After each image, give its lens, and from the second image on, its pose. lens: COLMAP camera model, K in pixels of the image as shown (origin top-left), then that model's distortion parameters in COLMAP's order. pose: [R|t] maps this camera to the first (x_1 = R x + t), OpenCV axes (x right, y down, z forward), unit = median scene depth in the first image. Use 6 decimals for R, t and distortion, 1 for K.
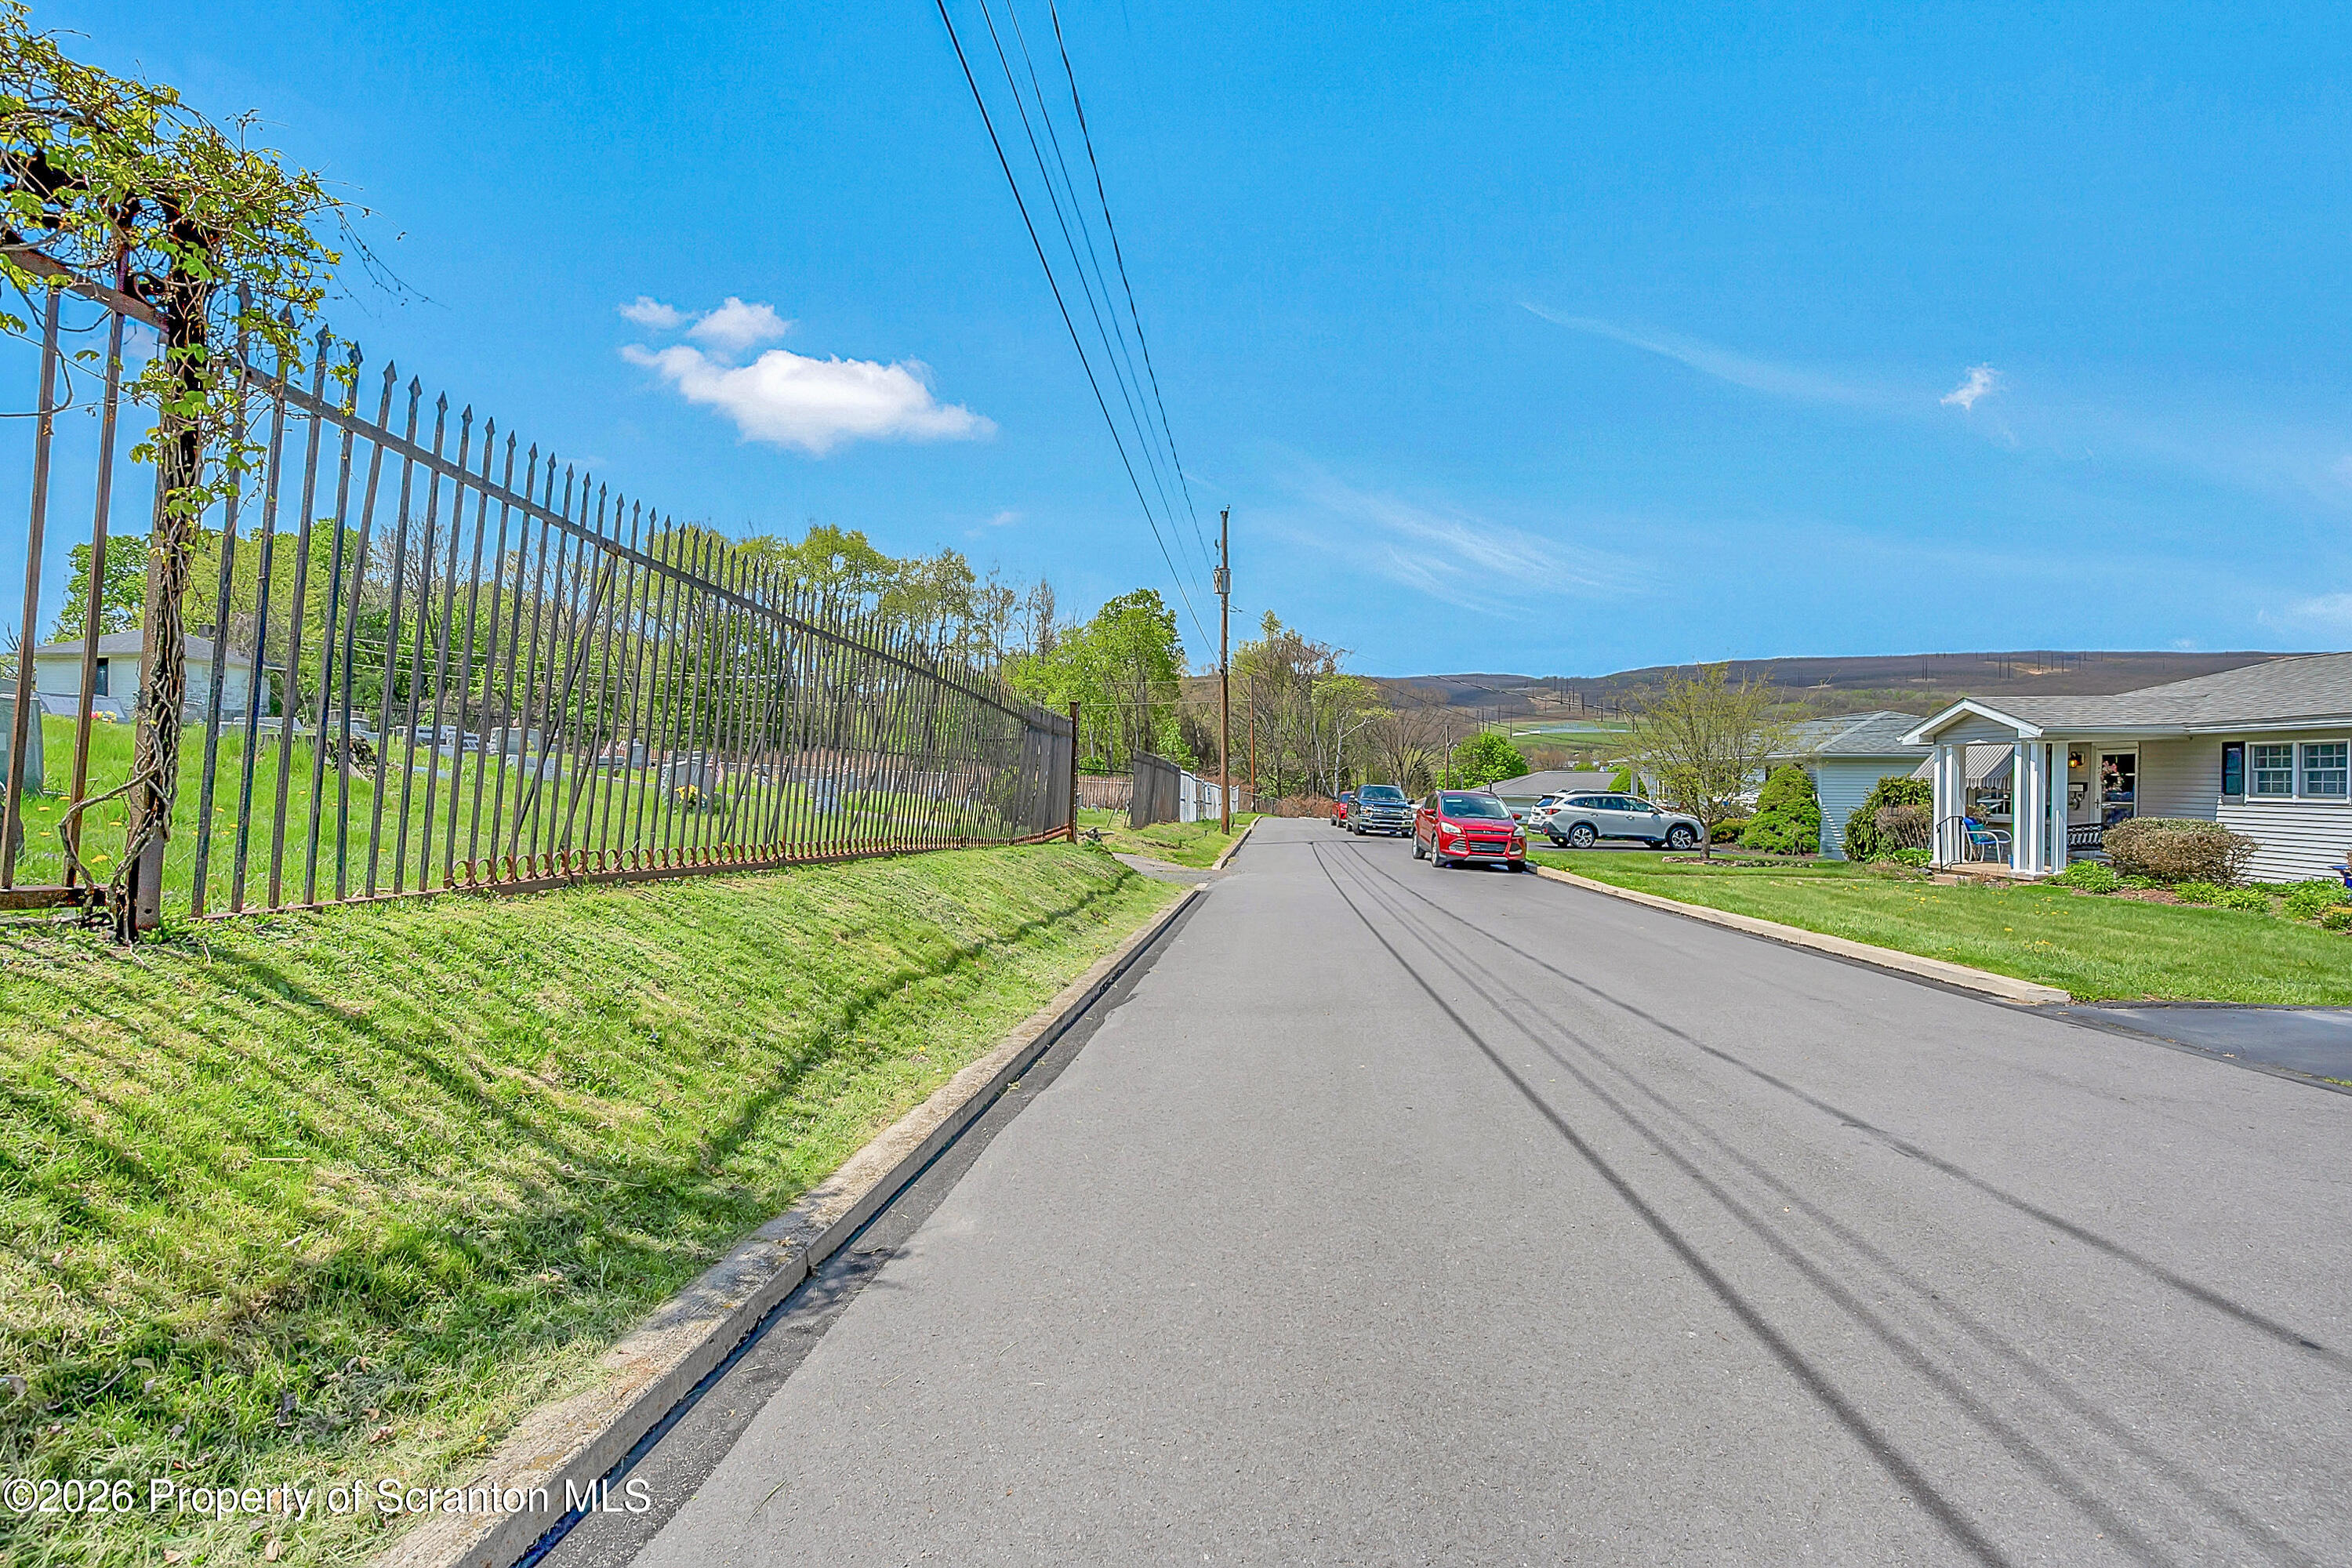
lens RADIAL K [[954.4, 0, 1187.1], [0, 954.4, 789.5], [0, 0, 1]] dist [-0.002387, -0.004502]
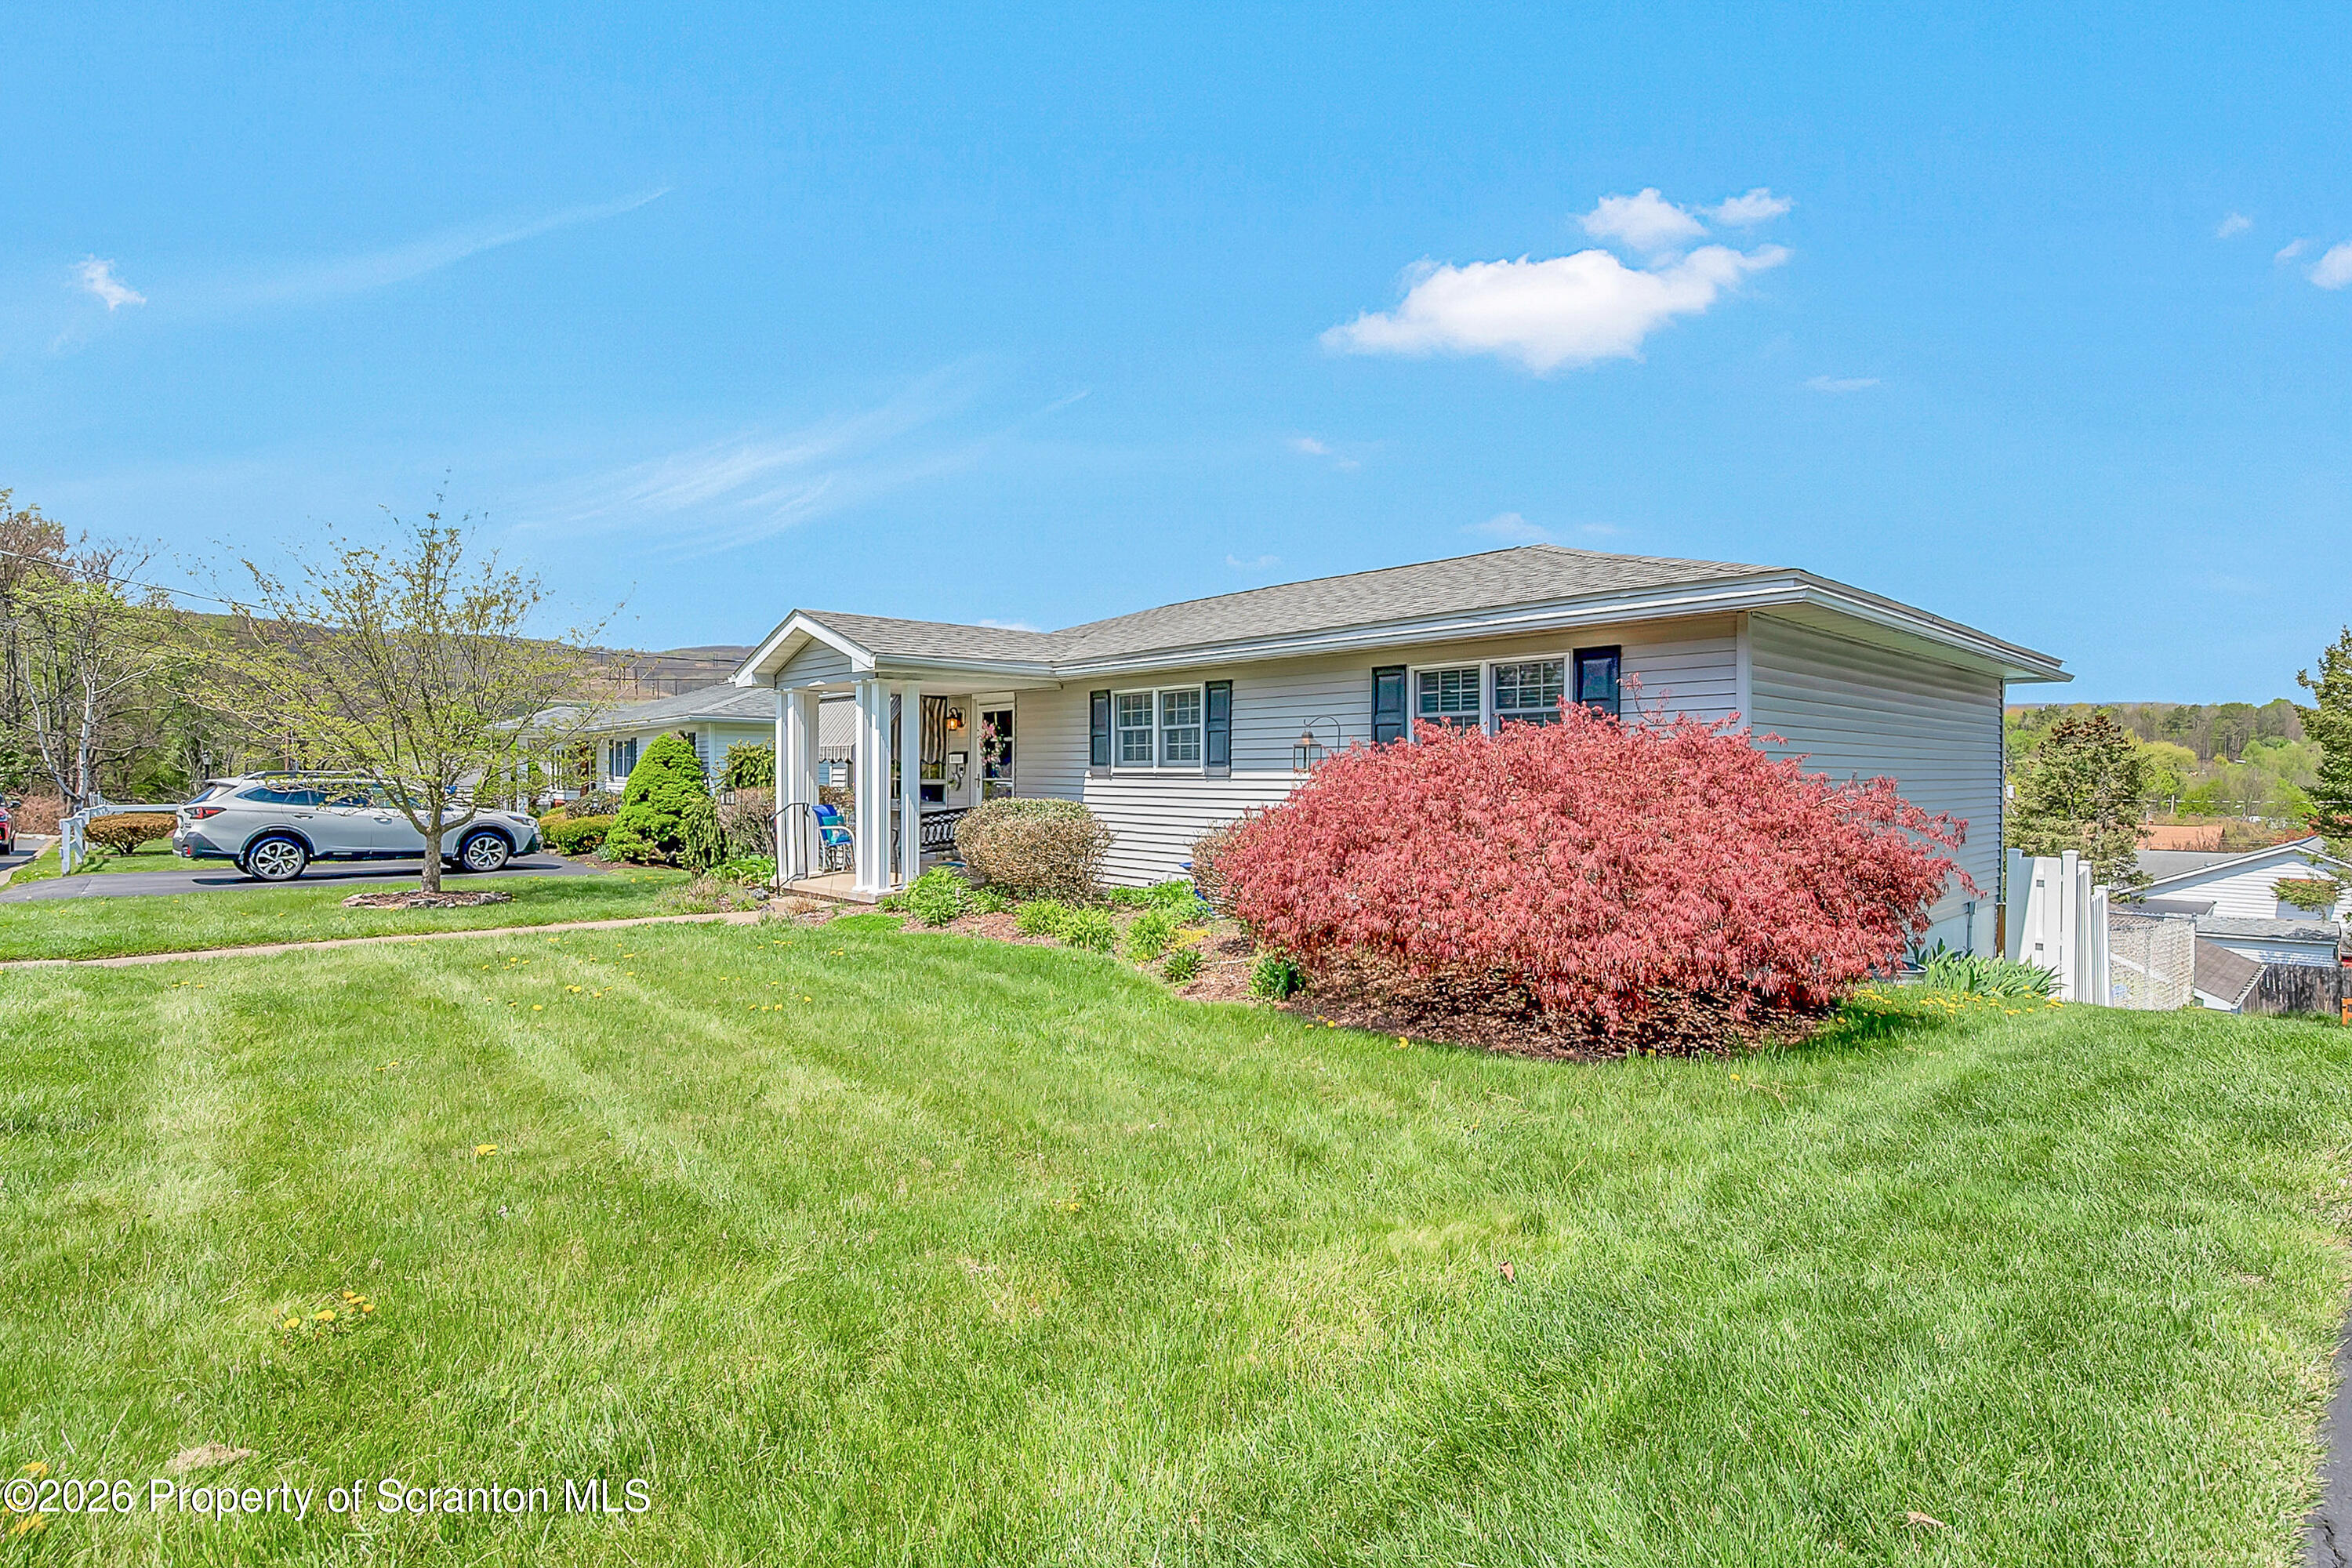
lens RADIAL K [[954.4, 0, 1187.1], [0, 954.4, 789.5], [0, 0, 1]] dist [-0.002387, -0.004502]
pose [[0.662931, -0.016550, 0.748497, 0.555522], [0.010089, 0.999862, 0.013172, 0.014884], [-0.748612, -0.001180, 0.663007, 0.428698]]
